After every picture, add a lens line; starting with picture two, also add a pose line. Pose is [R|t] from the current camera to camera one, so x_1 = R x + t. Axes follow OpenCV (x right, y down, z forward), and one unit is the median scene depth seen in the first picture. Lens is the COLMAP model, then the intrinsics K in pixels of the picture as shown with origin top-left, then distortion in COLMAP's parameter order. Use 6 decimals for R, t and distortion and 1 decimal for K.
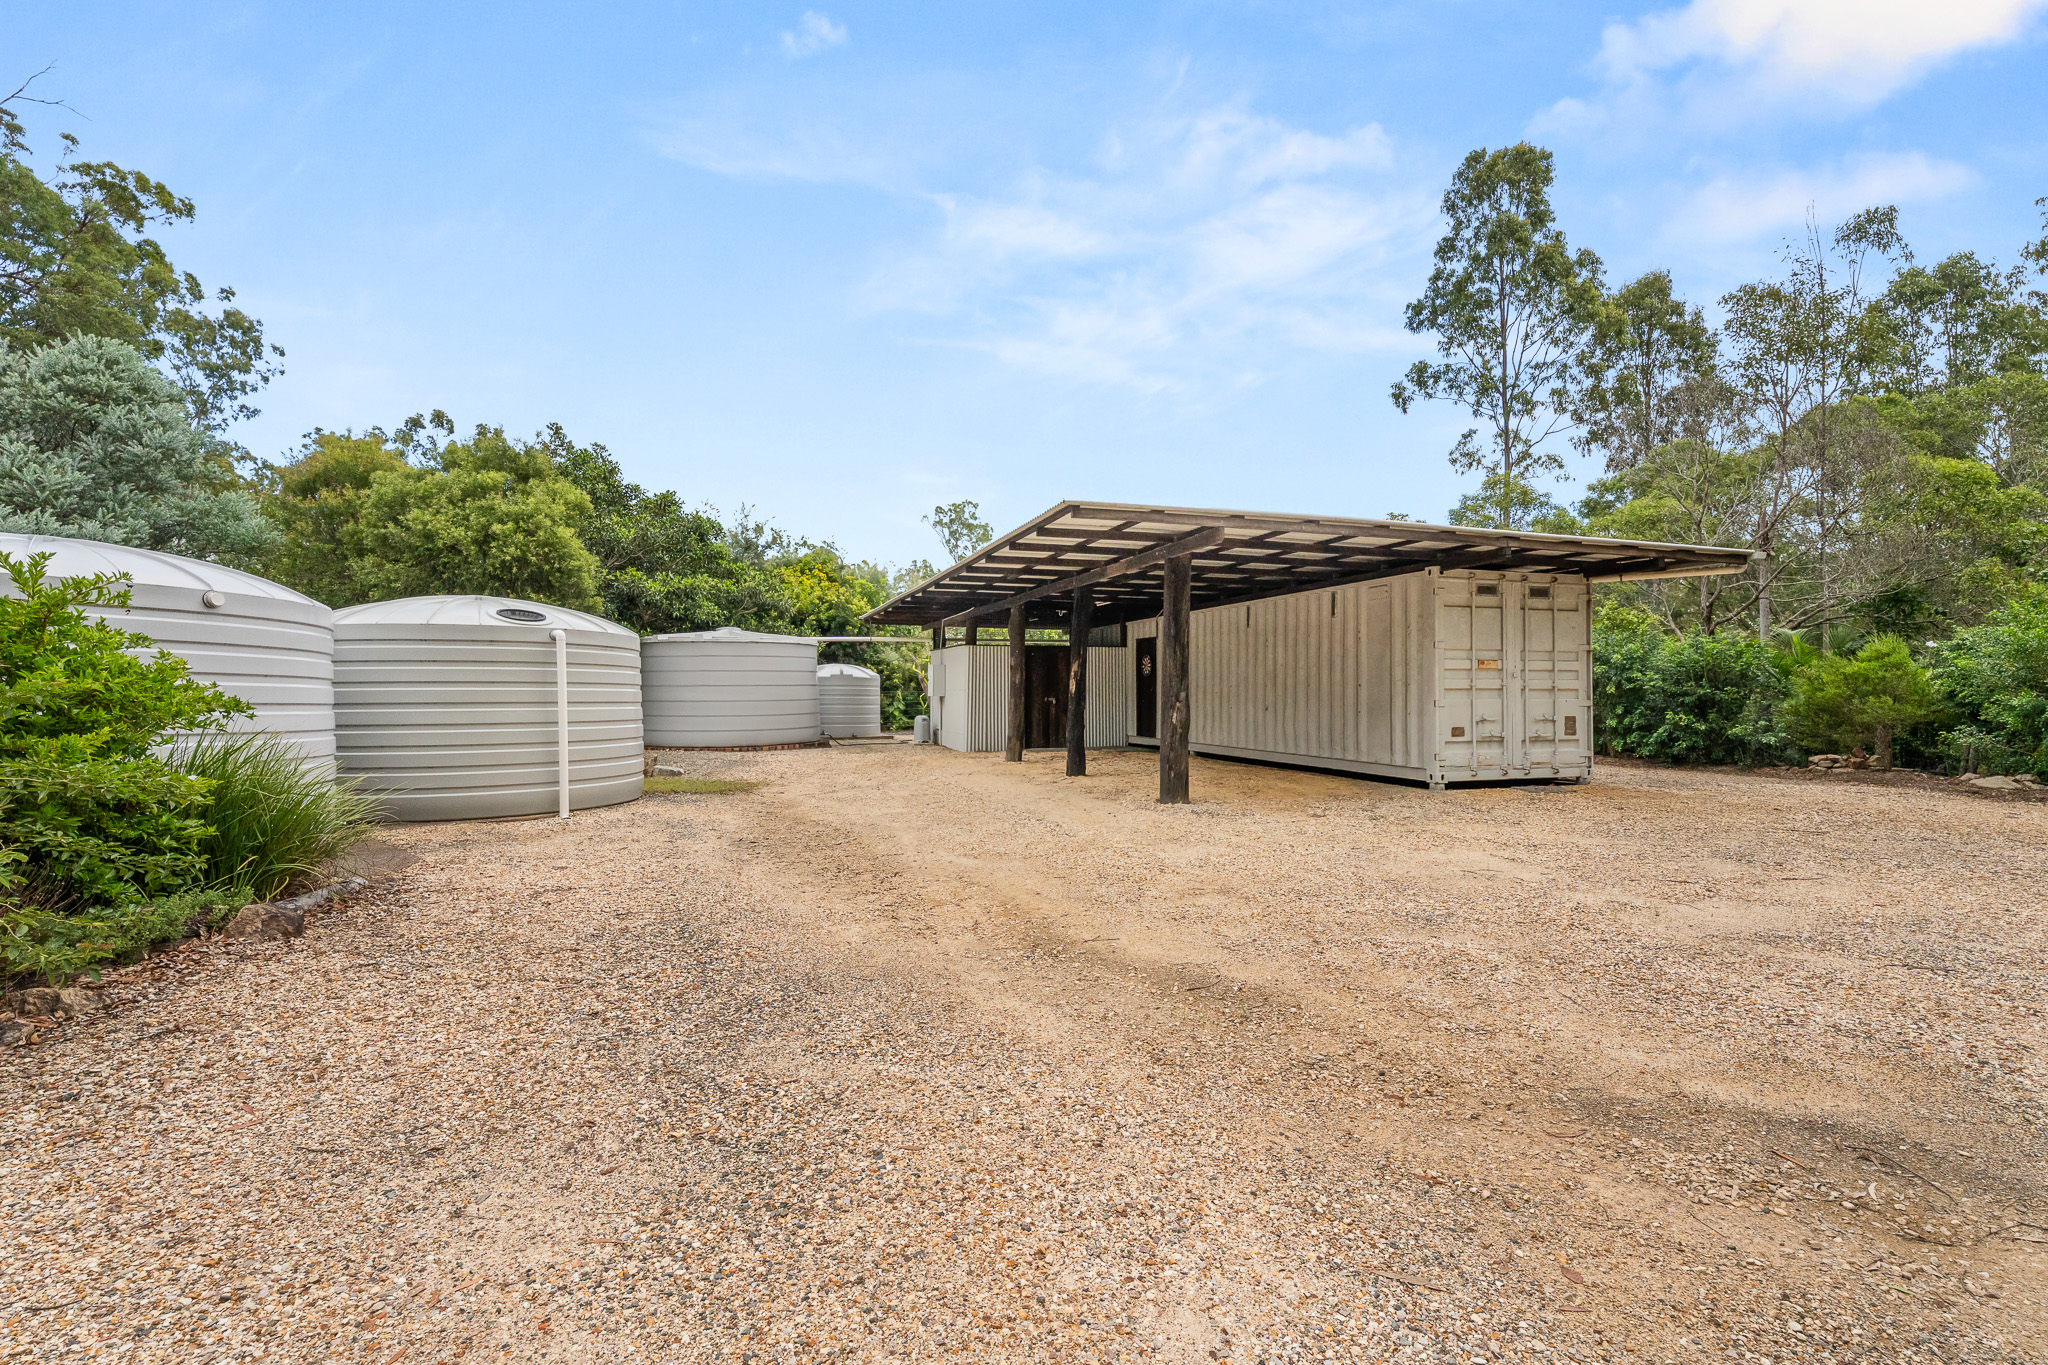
lens RADIAL K [[923.9, 0, 1019.6], [0, 923.9, 690.8], [0, 0, 1]] dist [0.024986, -0.010272]
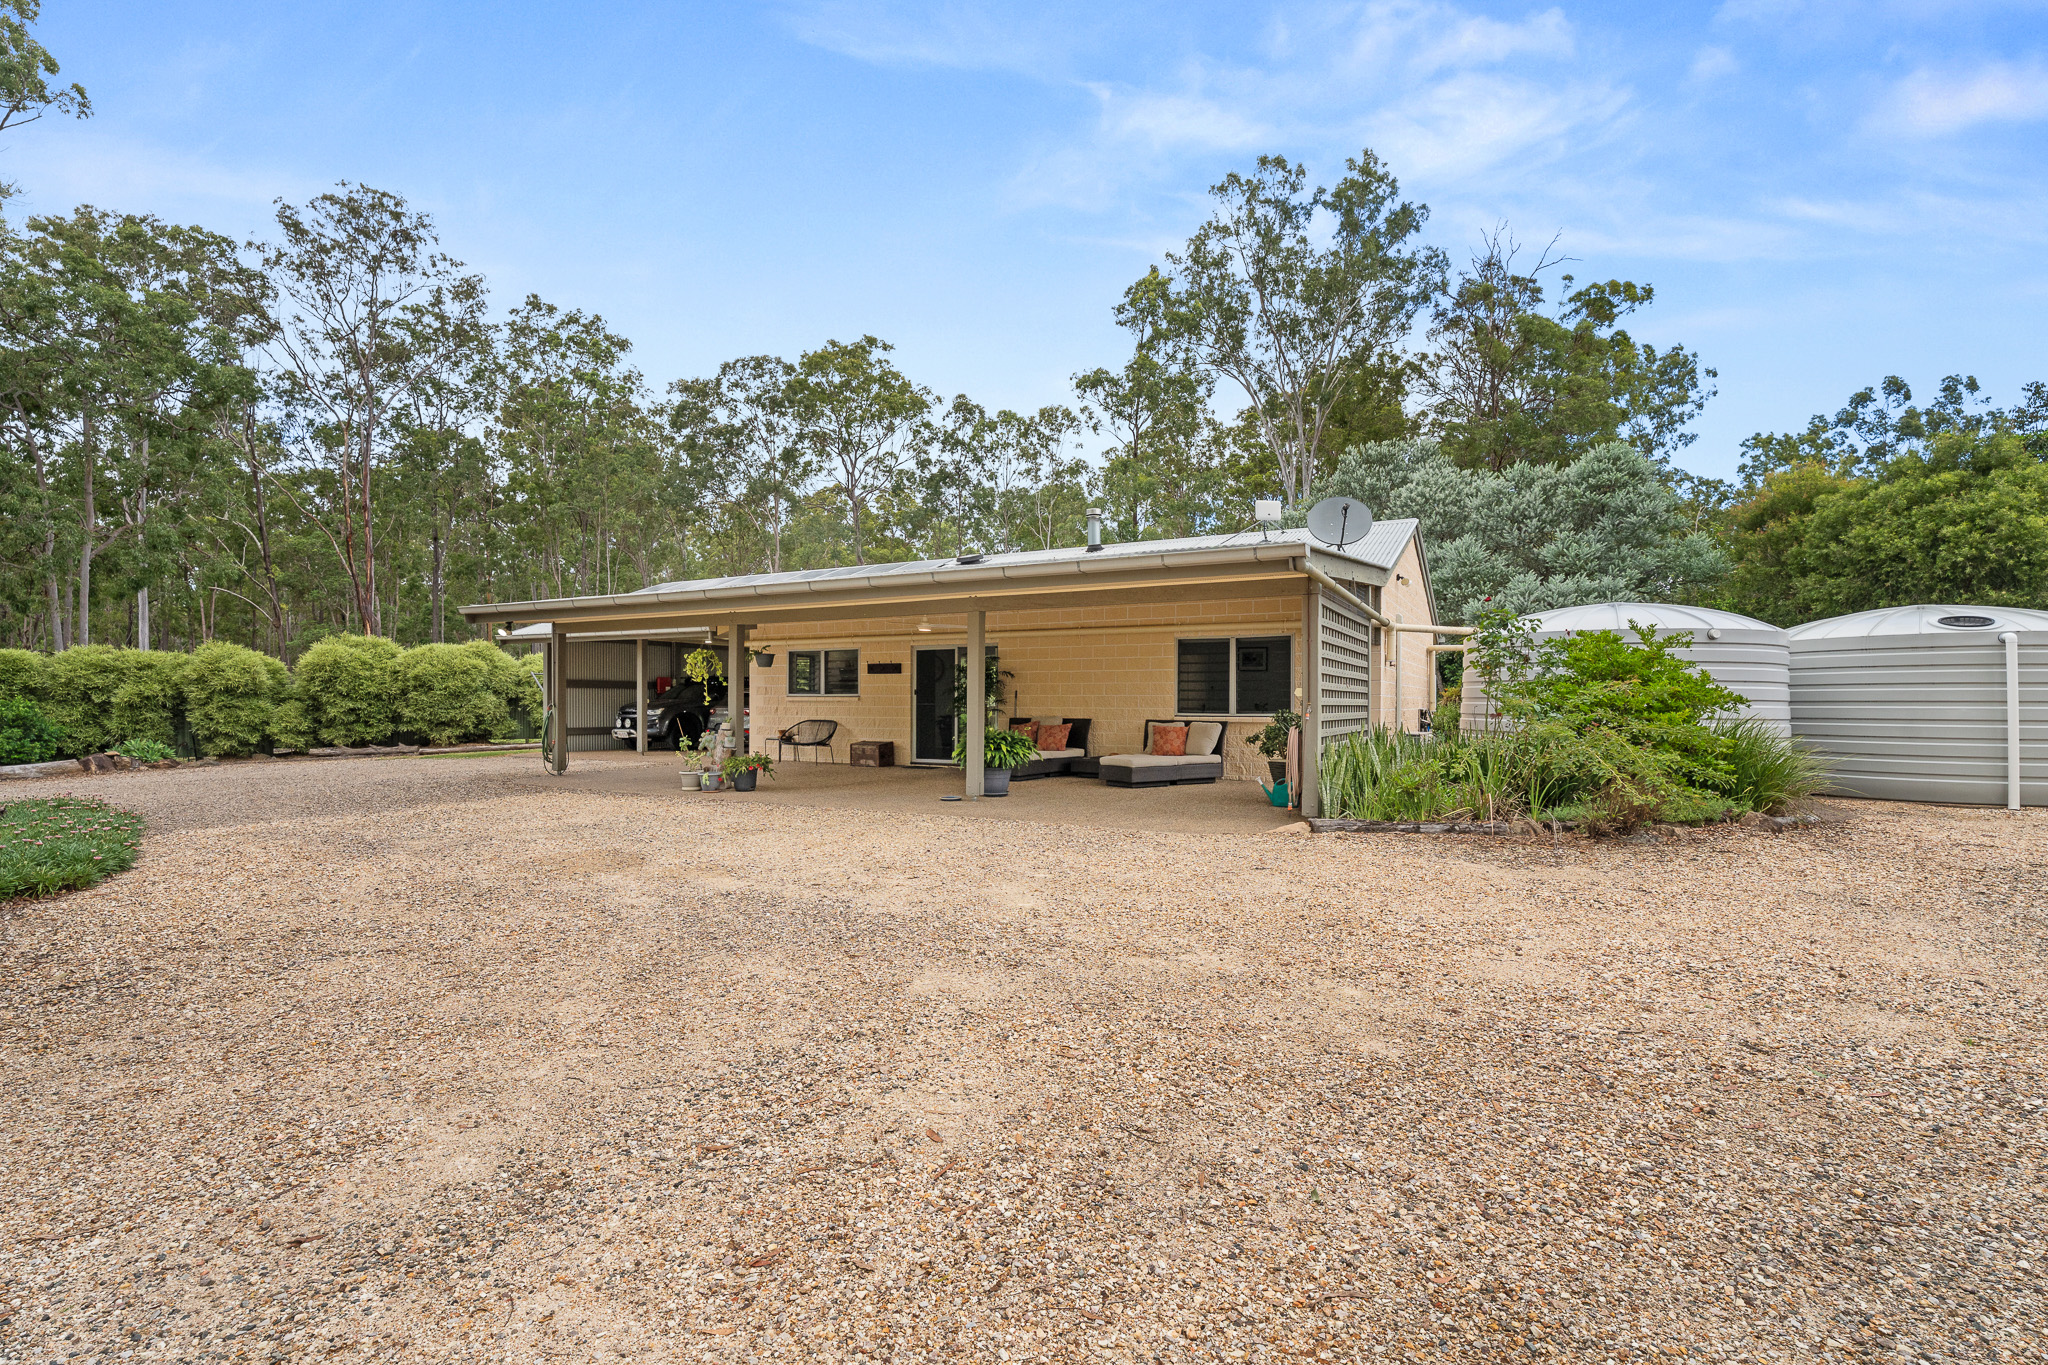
lens RADIAL K [[923.9, 0, 1019.6], [0, 923.9, 690.8], [0, 0, 1]] dist [0.024986, -0.010272]
pose [[0.262443, -0.000272, -0.964948, 0.159095], [0.000158, 1.000000, -0.000239, -0.000144], [0.964948, -0.000090, 0.262443, -0.244369]]
